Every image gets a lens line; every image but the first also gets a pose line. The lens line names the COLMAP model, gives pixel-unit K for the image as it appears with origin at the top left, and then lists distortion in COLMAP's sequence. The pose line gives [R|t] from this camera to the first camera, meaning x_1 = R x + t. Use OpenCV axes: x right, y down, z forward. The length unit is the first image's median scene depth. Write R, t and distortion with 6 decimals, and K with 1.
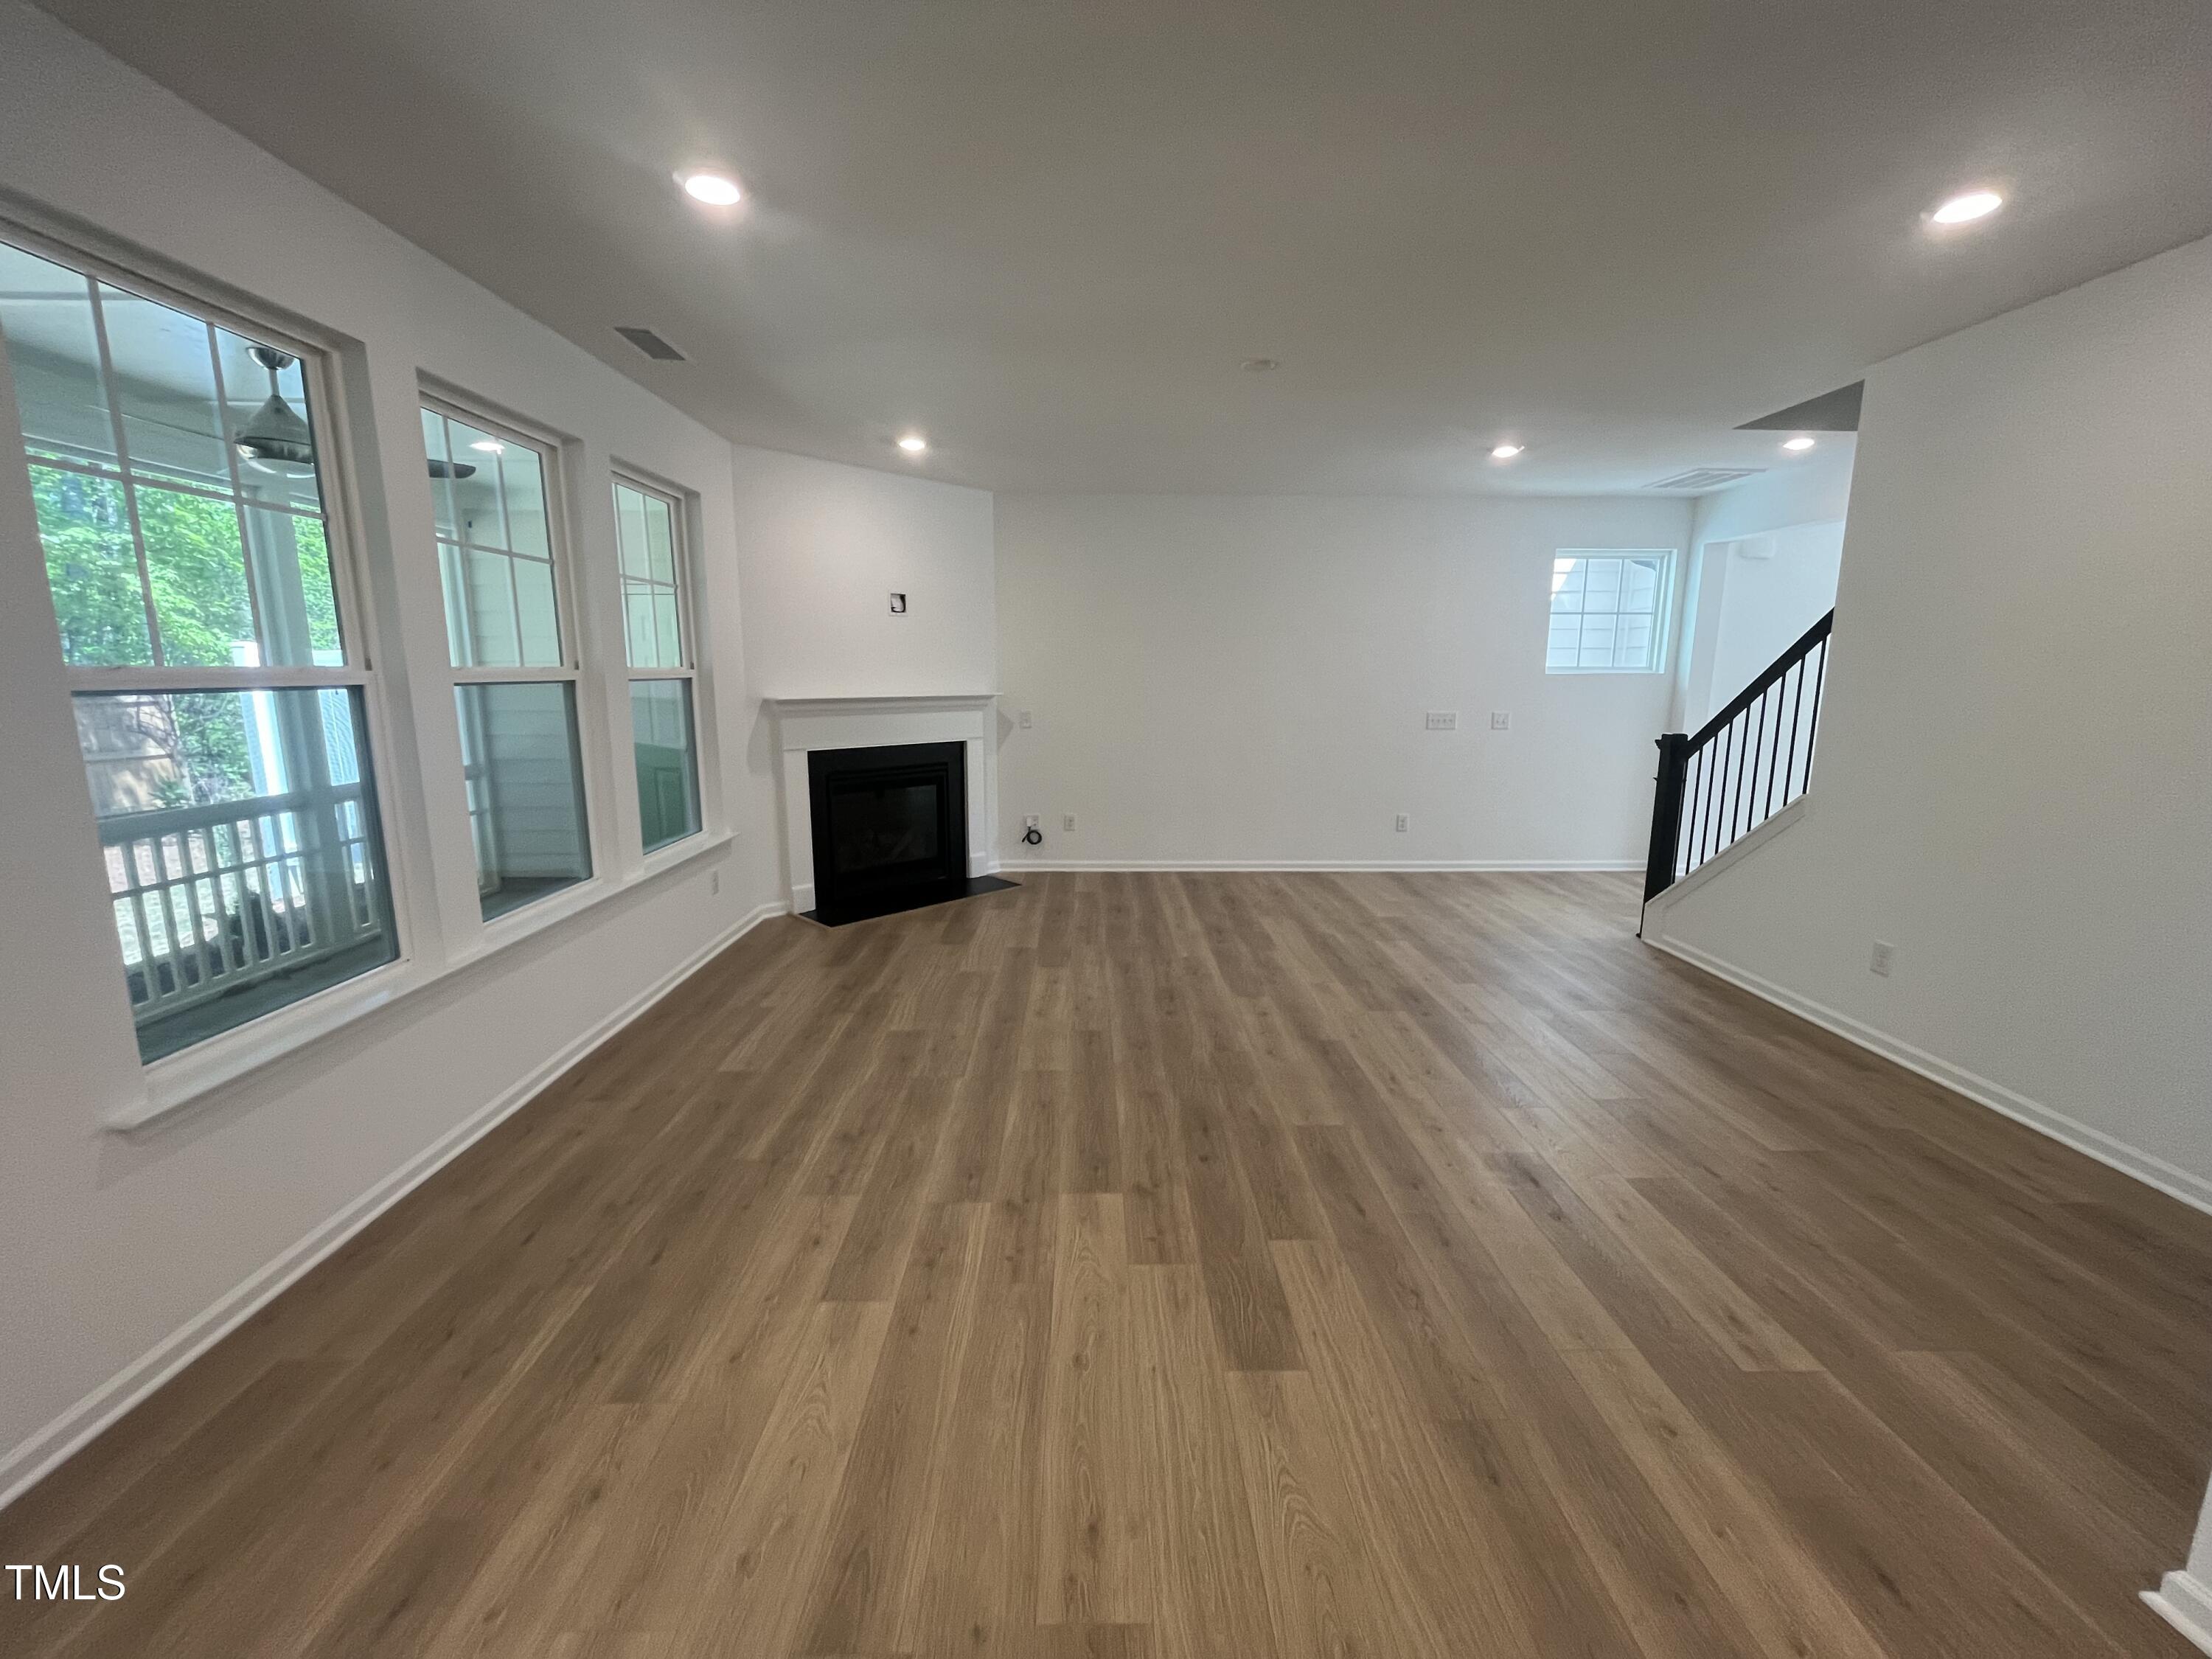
lens RADIAL K [[888.4, 0, 1096.8], [0, 888.4, 826.6], [0, 0, 1]] dist [-0.002008, 0.000085]
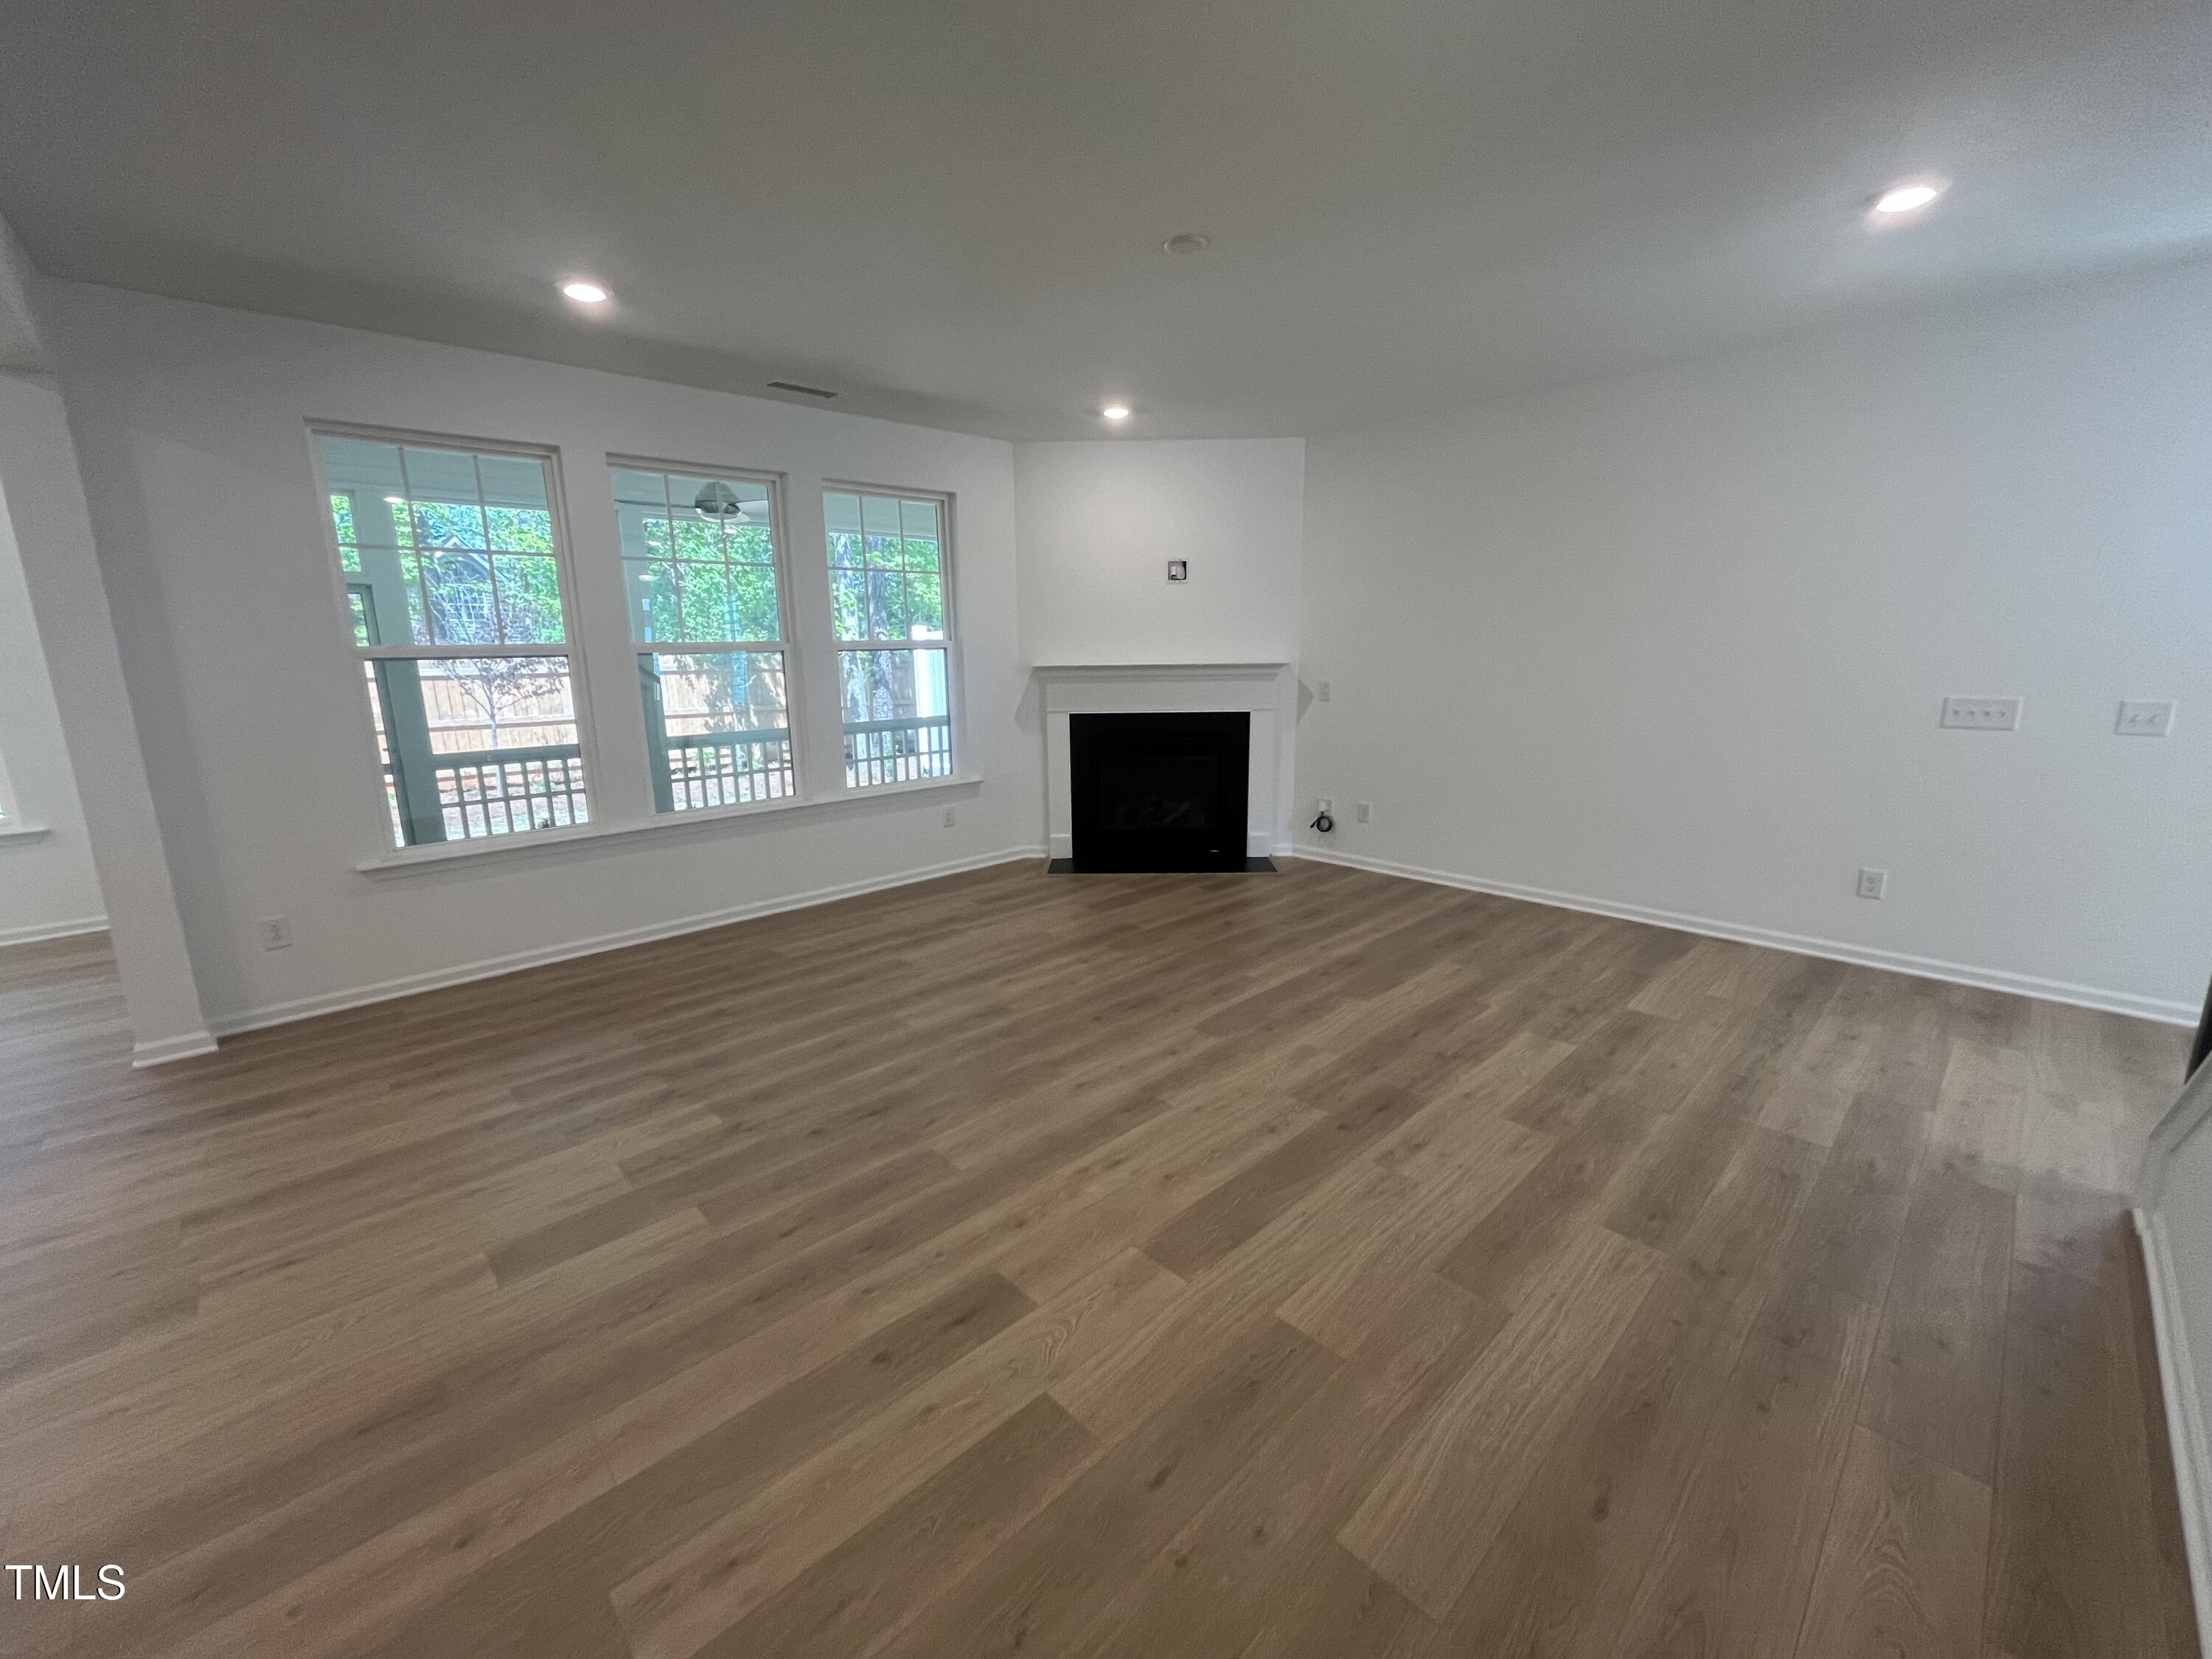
lens RADIAL K [[888.4, 0, 1100.8], [0, 888.4, 826.5], [0, 0, 1]] dist [-0.002008, 0.000085]
pose [[0.680791, 0.136313, -0.719682, 0.672541], [-0.111668, 0.990361, 0.081949, -0.053915], [0.723916, 0.024575, 0.689451, 0.360390]]
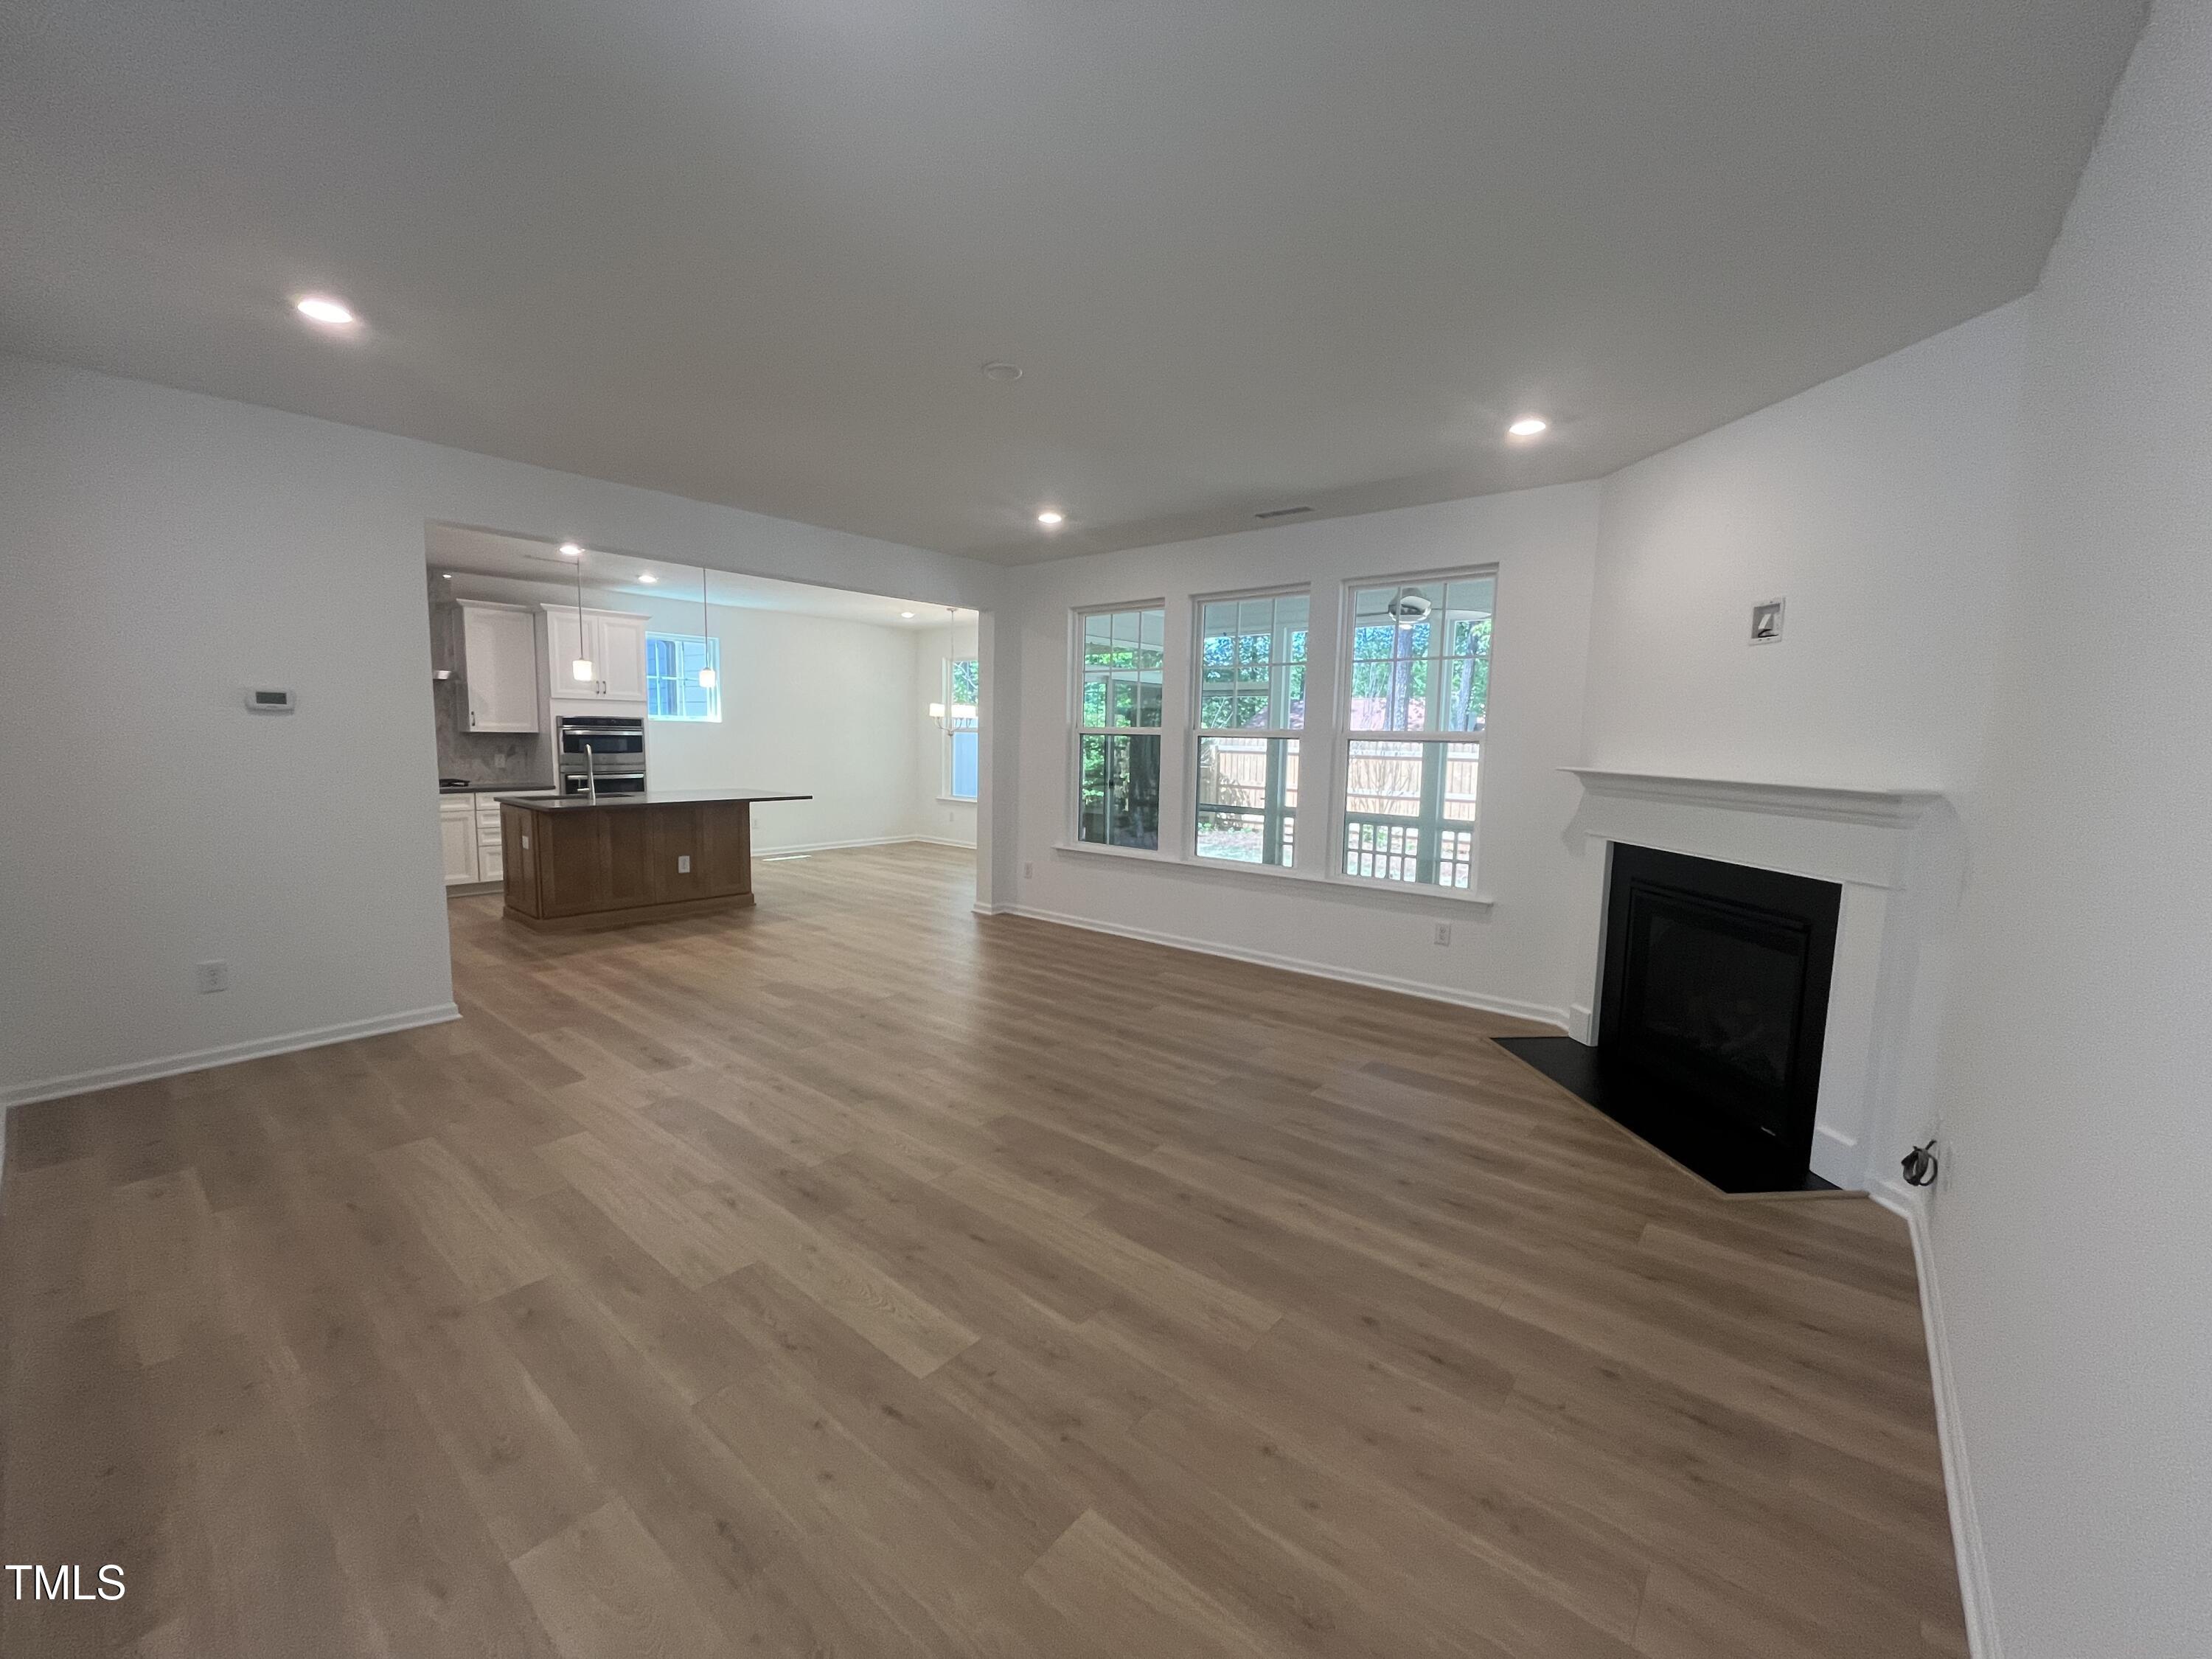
lens RADIAL K [[888.4, 0, 1105.2], [0, 888.4, 824.3], [0, 0, 1]] dist [-0.002008, 0.000085]
pose [[-0.645519, 0.063089, -0.761134, 0.706142], [-0.154286, 0.965264, 0.210859, -0.253874], [0.747998, 0.253546, -0.613362, 1.503827]]
